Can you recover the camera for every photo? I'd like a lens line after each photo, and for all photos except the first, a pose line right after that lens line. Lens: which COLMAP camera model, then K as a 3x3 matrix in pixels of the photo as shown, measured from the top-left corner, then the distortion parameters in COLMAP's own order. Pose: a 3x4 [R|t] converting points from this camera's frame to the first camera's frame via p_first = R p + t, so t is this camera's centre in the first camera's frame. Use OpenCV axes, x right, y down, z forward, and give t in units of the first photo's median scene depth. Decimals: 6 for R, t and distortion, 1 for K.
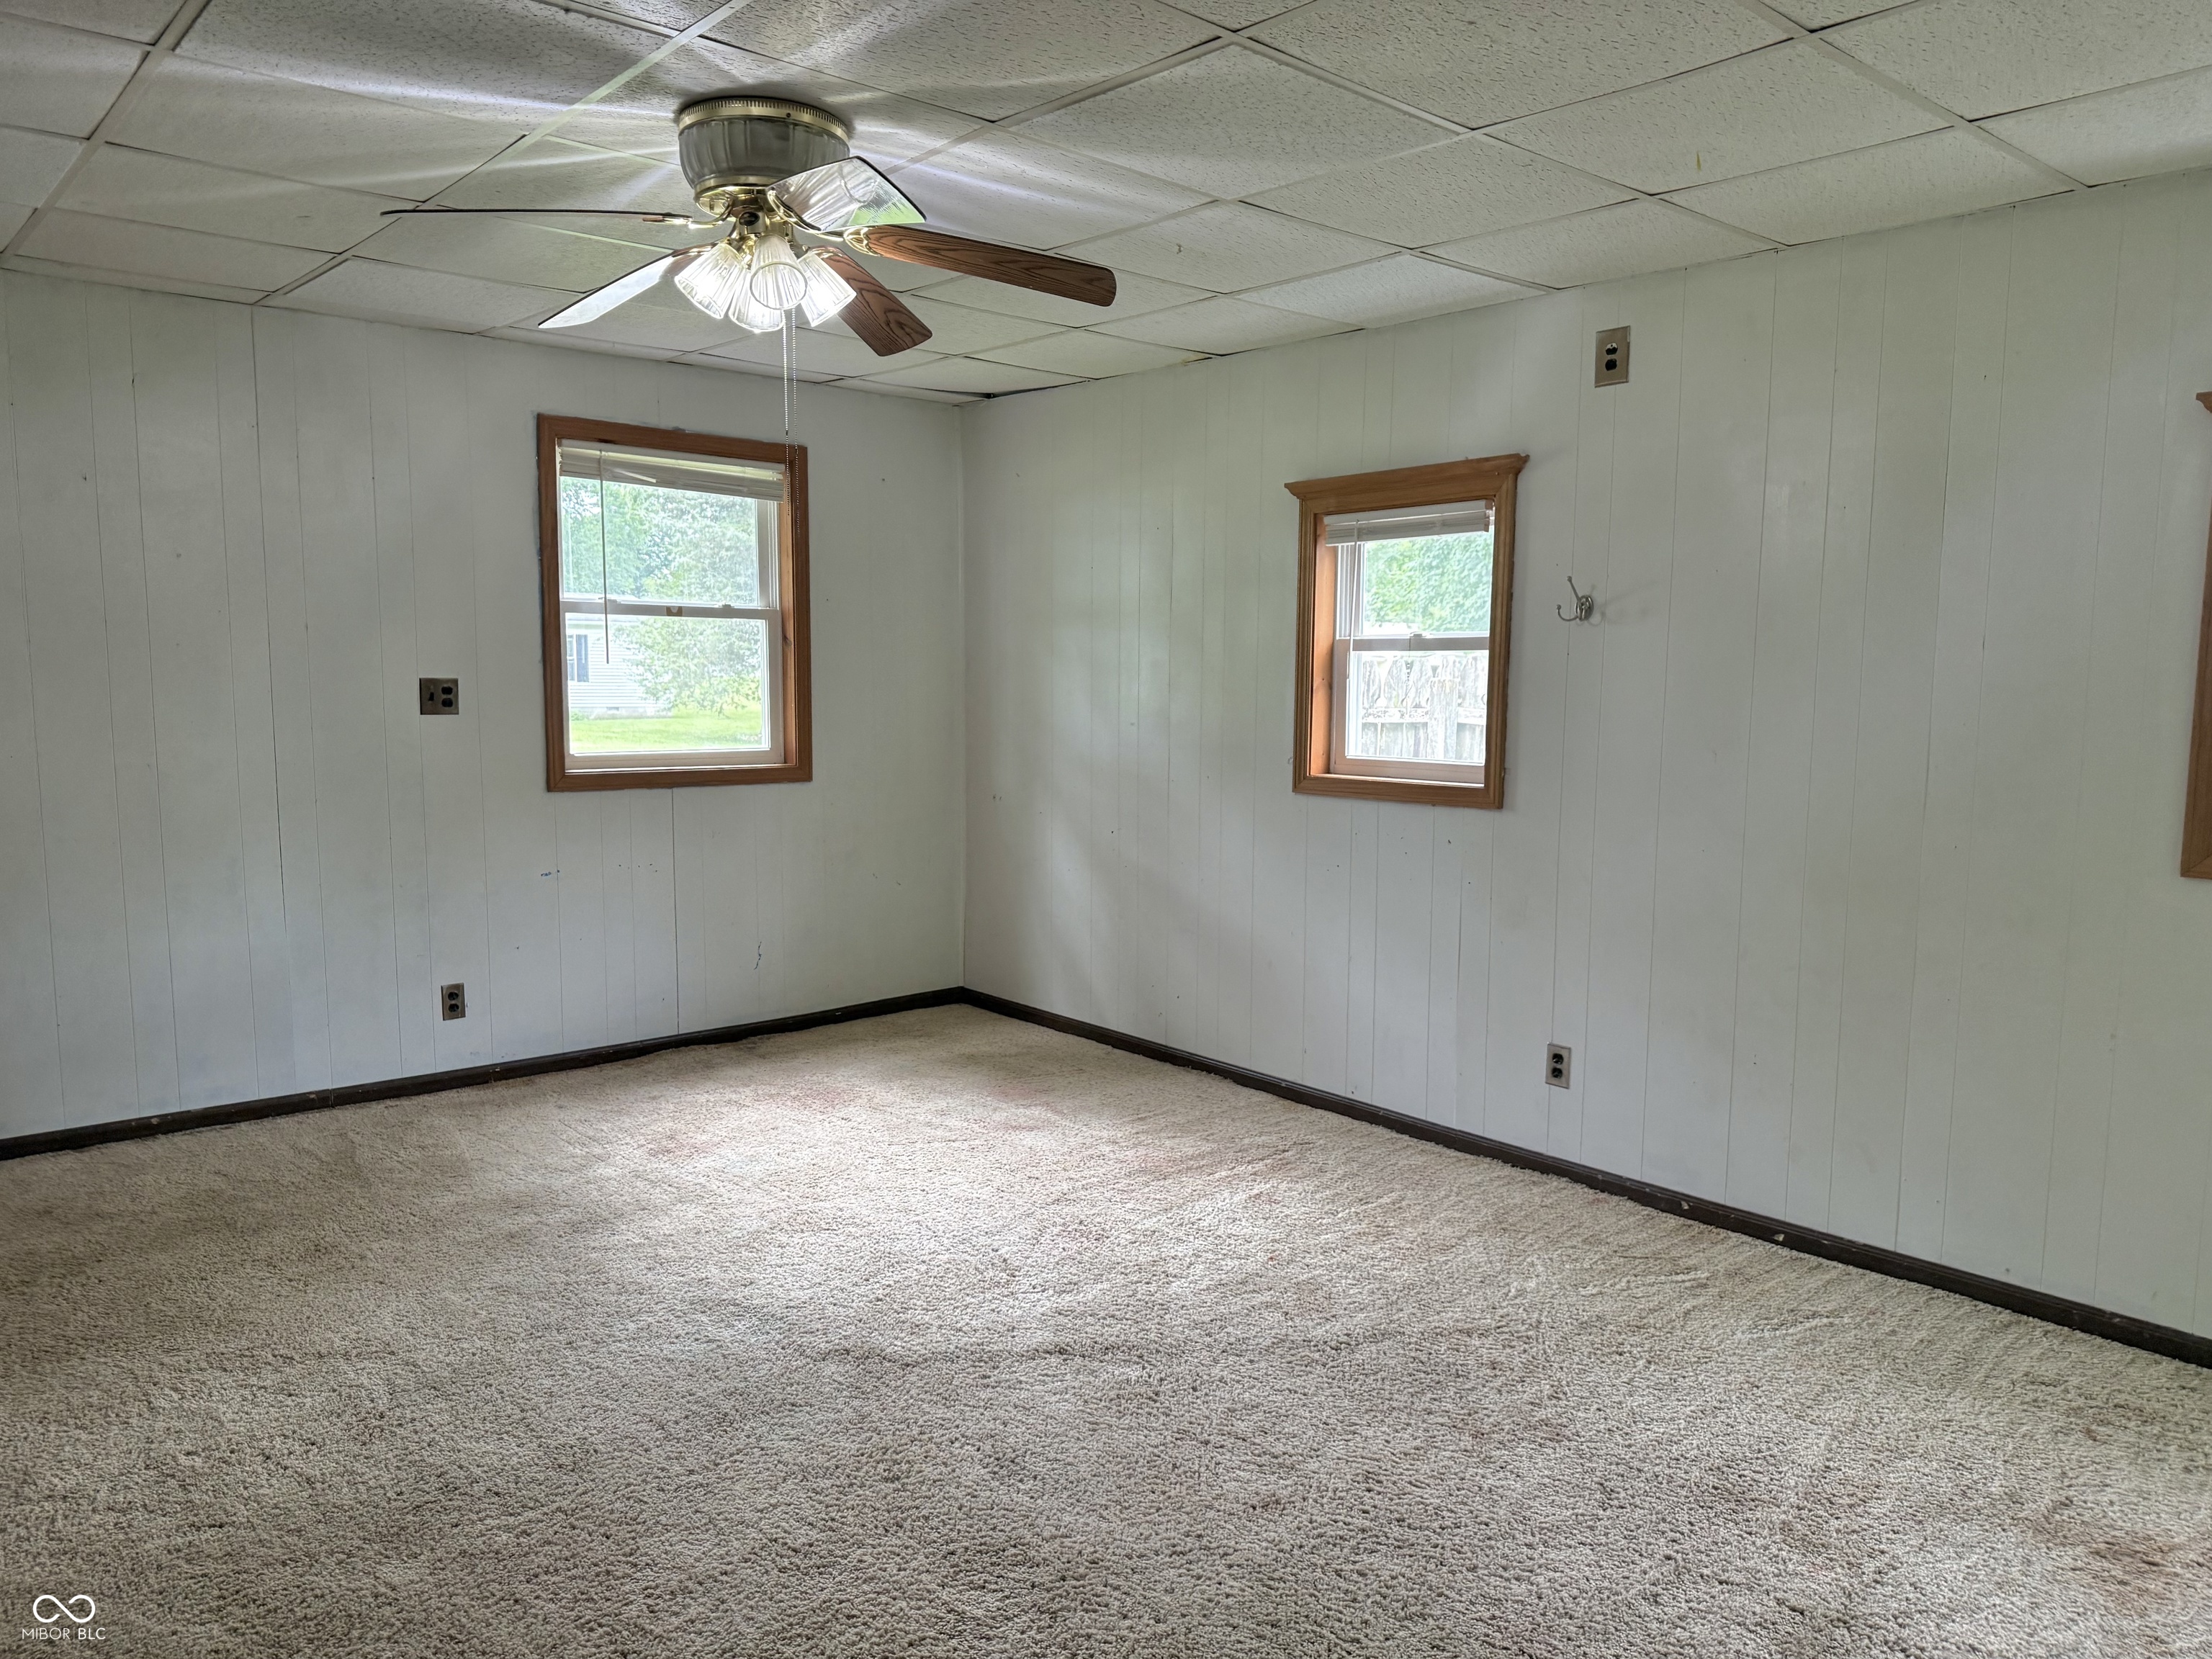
lens RADIAL K [[1556.6, 0, 1114.4], [0, 1556.6, 834.0], [0, 0, 1]] dist [0.178125, -0.328931]
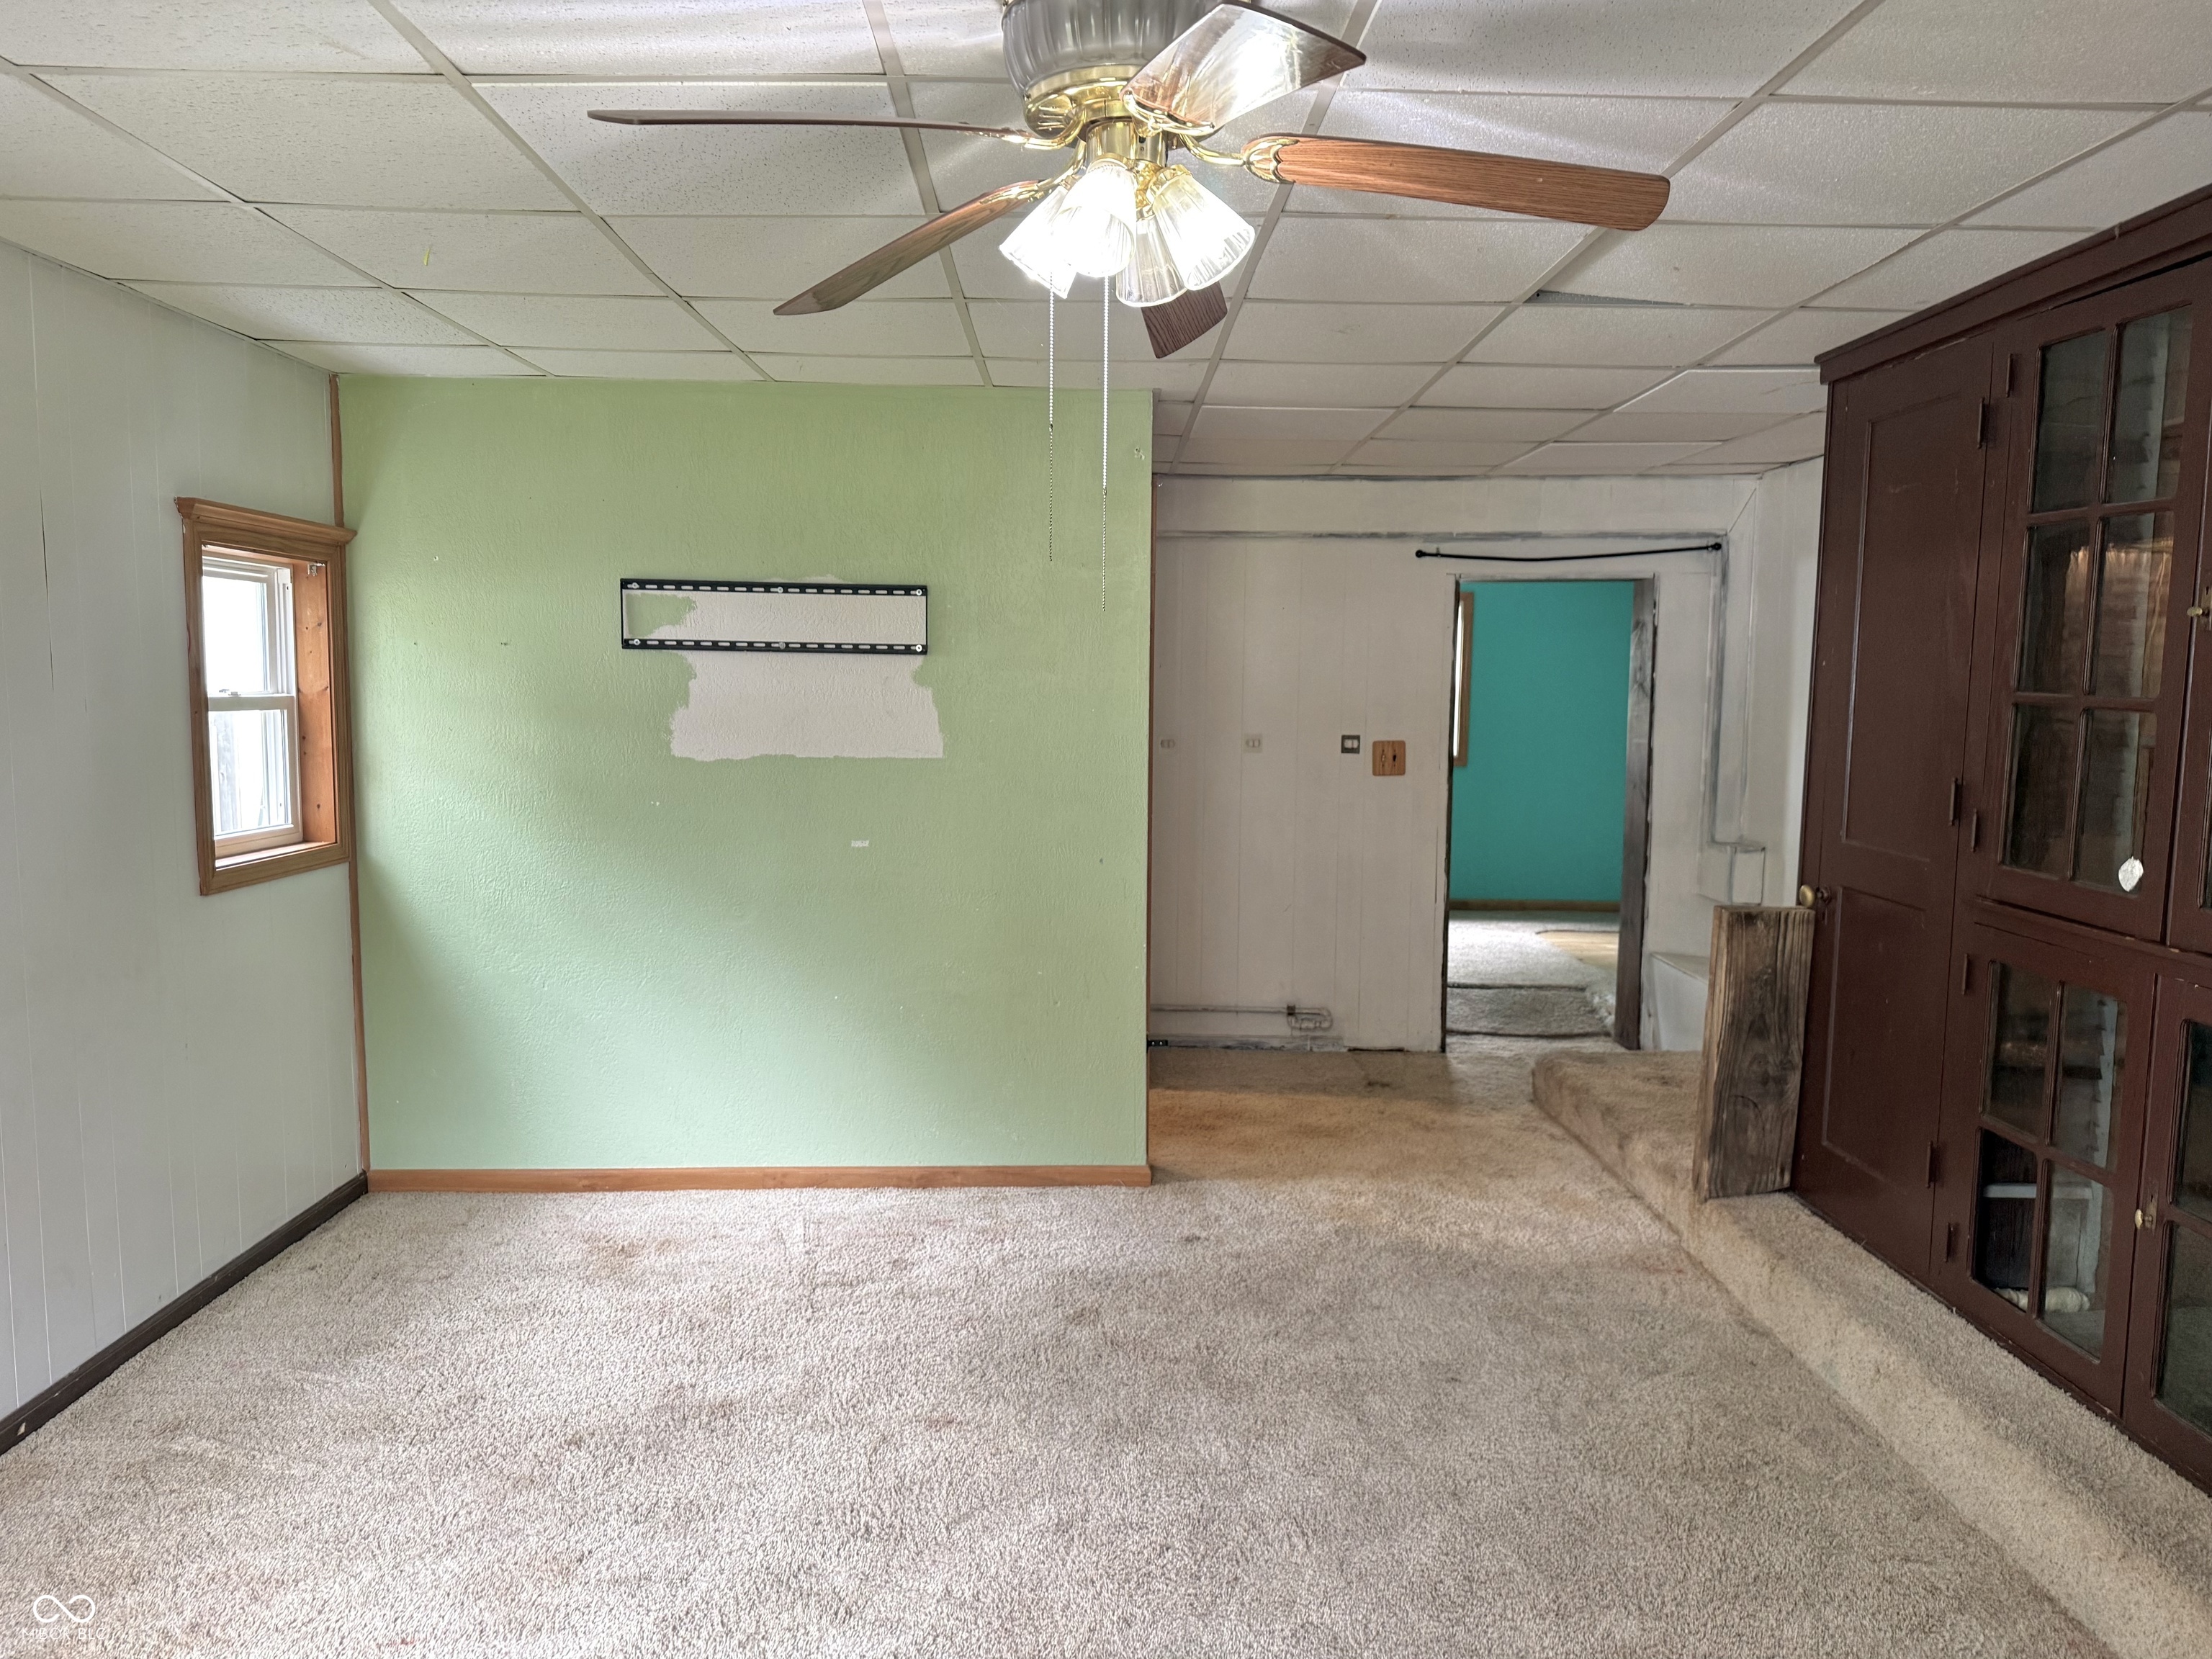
lens RADIAL K [[1556.6, 0, 1114.4], [0, 1556.6, 834.0], [0, 0, 1]] dist [0.178125, -0.328931]
pose [[-0.775636, -0.084438, 0.625508, -0.390096], [0.048286, 0.980169, 0.192190, -0.137902], [-0.629331, 0.179273, -0.756177, 0.931806]]
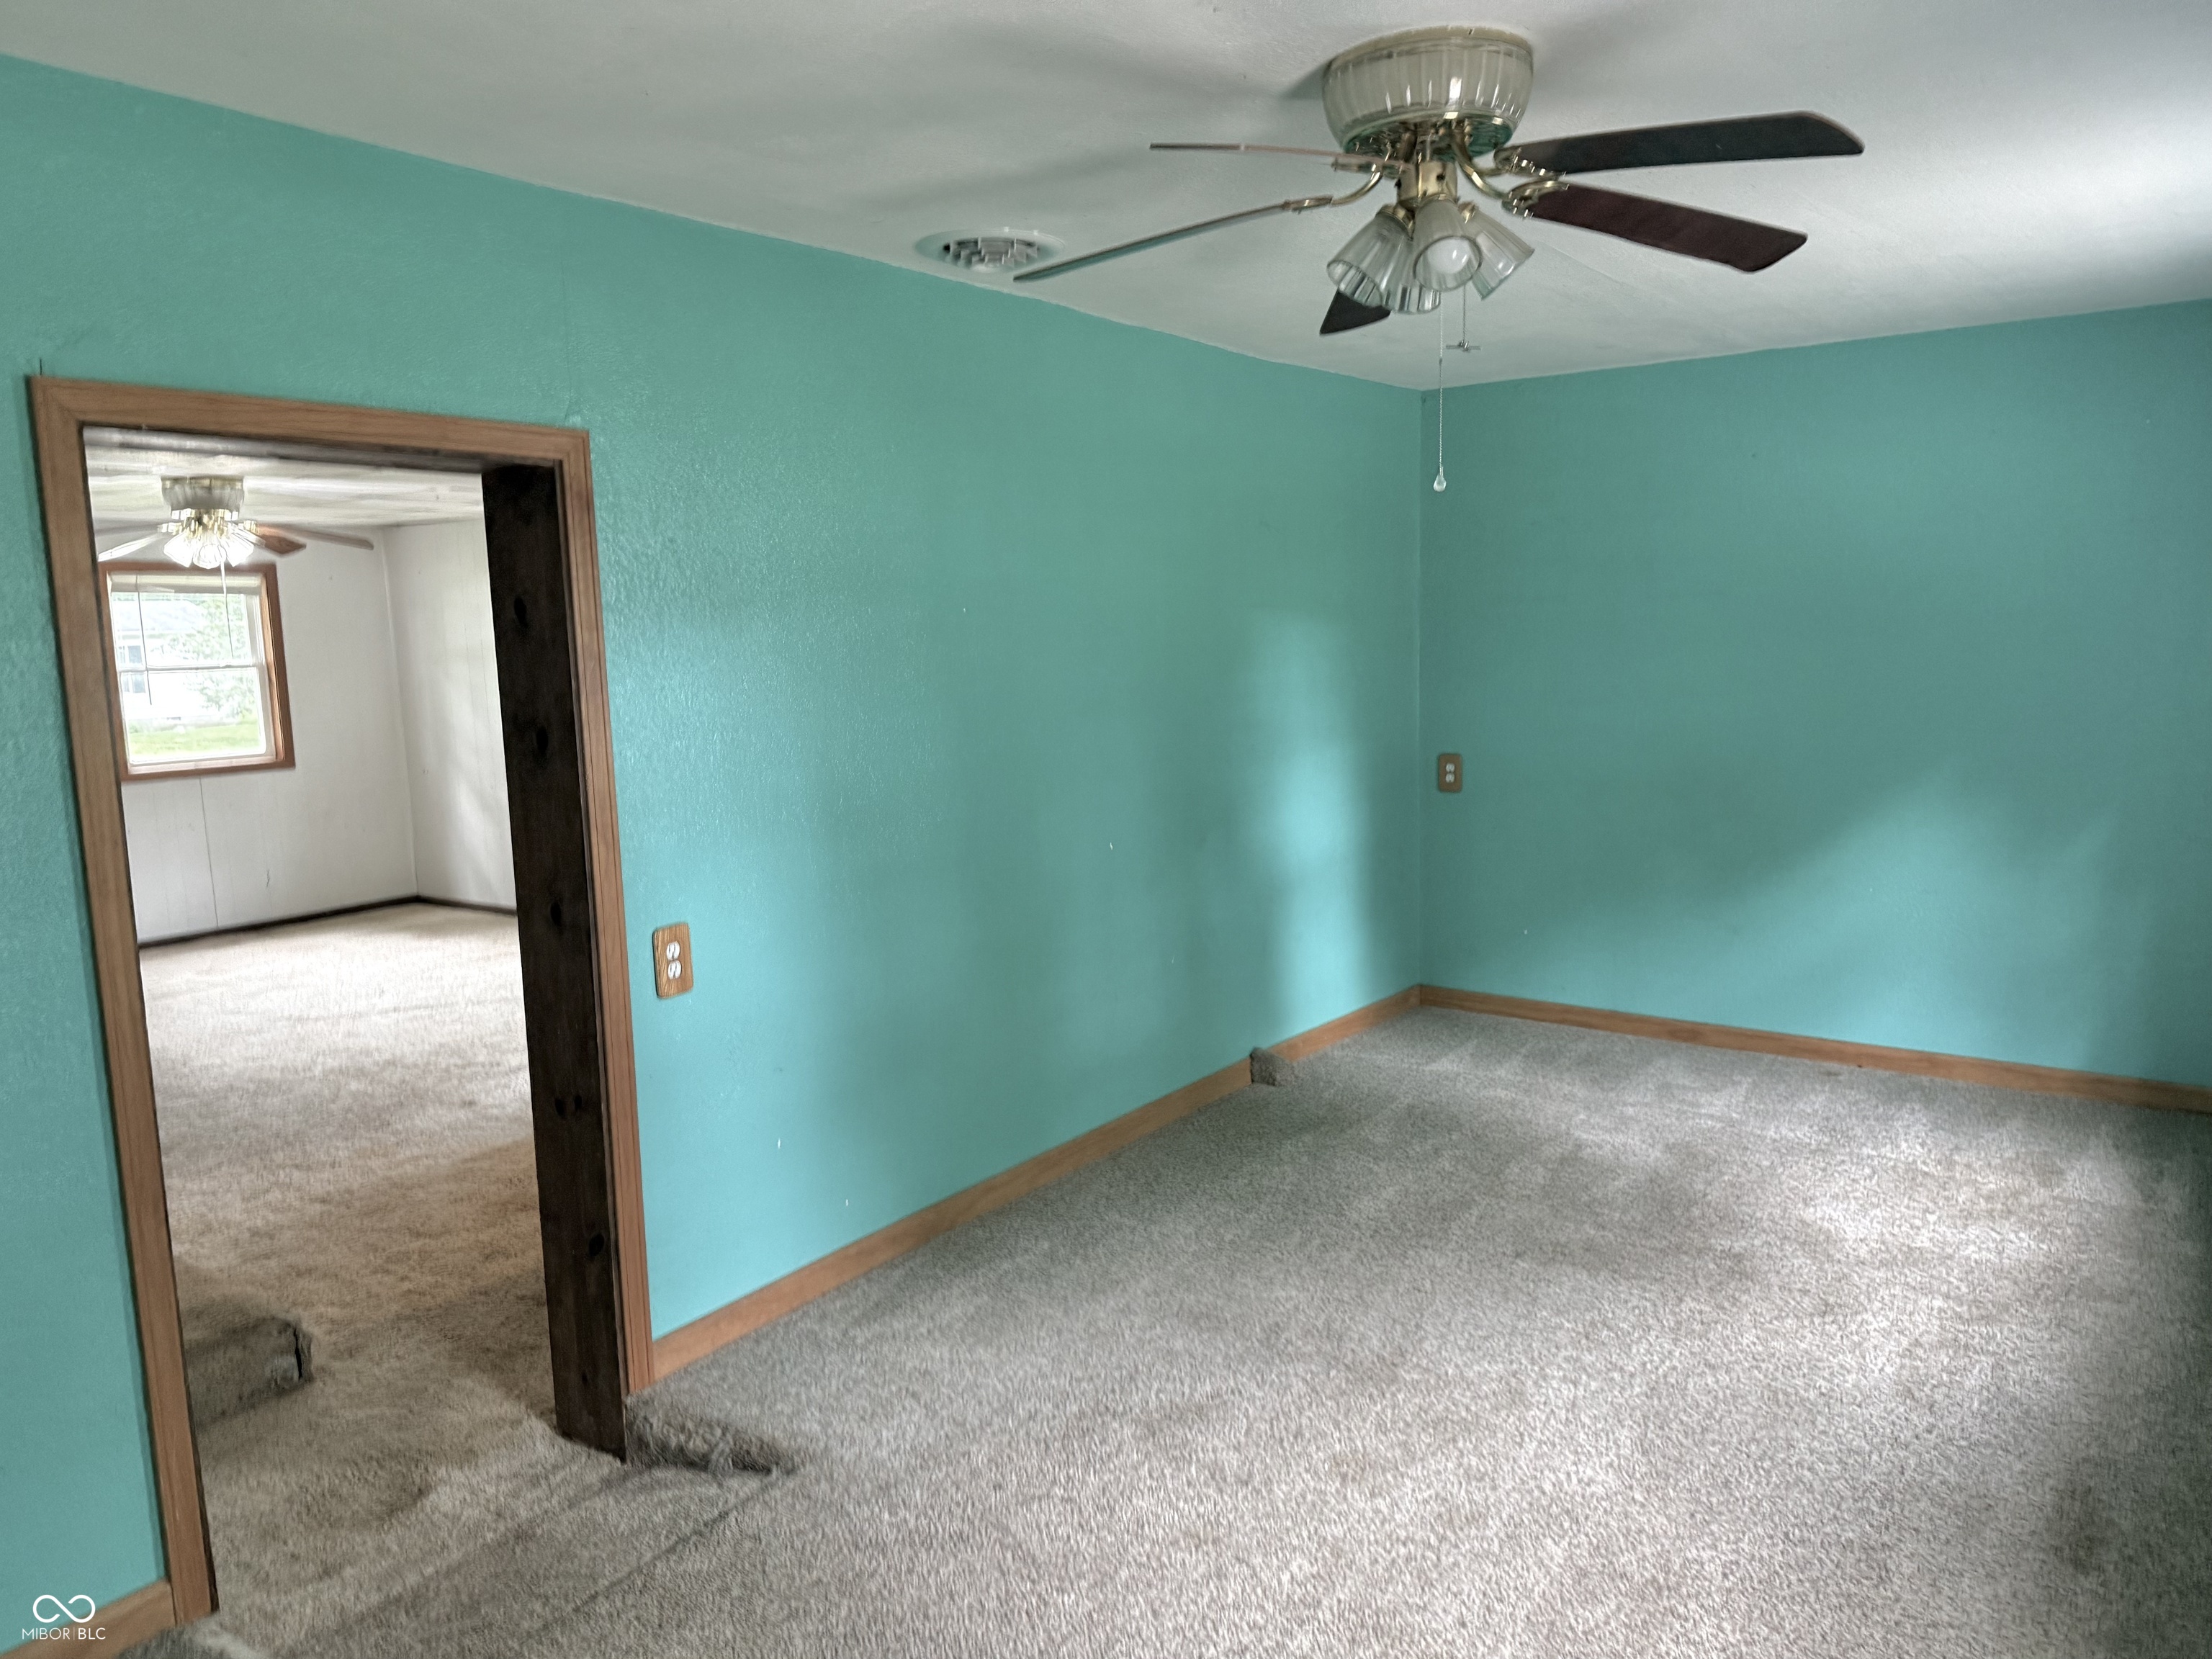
lens RADIAL K [[1523.0, 0, 1106.0], [0, 1523.0, 829.5], [0, 0, 1]] dist [-0.000987, 0.000441]
pose [[0.969920, -0.070389, 0.233023, 0.285084], [0.066096, 0.997469, 0.026193, 0.049595], [-0.234277, -0.010003, 0.972118, -0.832788]]
